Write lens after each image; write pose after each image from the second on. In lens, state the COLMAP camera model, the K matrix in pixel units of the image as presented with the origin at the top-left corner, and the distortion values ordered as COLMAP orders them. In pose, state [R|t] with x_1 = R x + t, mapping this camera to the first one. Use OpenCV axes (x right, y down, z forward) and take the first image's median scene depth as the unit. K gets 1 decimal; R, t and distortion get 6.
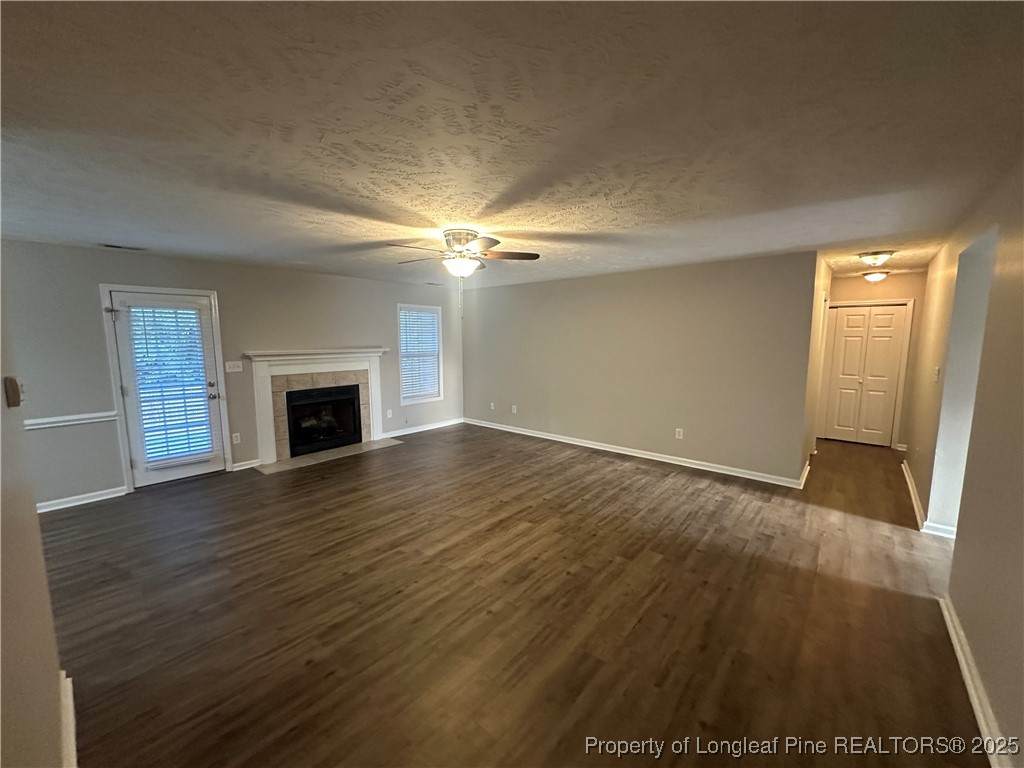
lens RADIAL K [[407.9, 0, 511.6], [0, 407.9, 380.5], [0, 0, 1]] dist [0.002368, 0.000158]
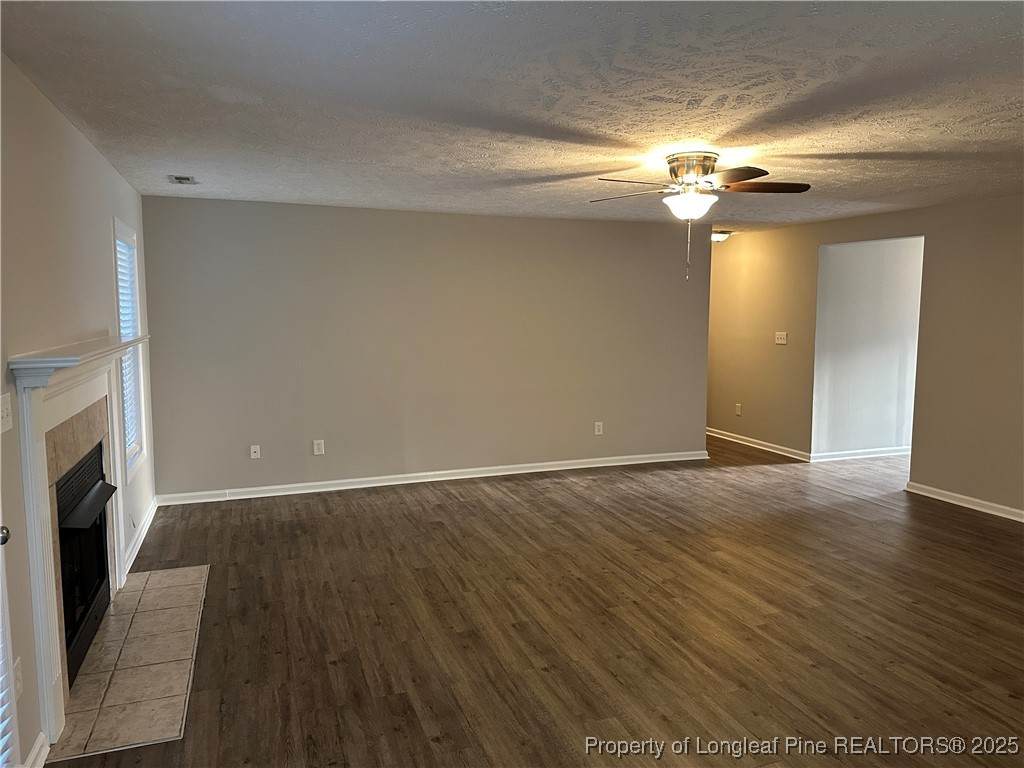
lens RADIAL K [[716.1, 0, 514.3], [0, 716.1, 382.8], [0, 0, 1]] dist [0.160493, -0.302634]
pose [[0.476391, -0.088703, 0.874748, -1.190286], [0.090095, 0.994586, 0.051789, -0.062407], [-0.874606, 0.054139, 0.481803, 0.606902]]
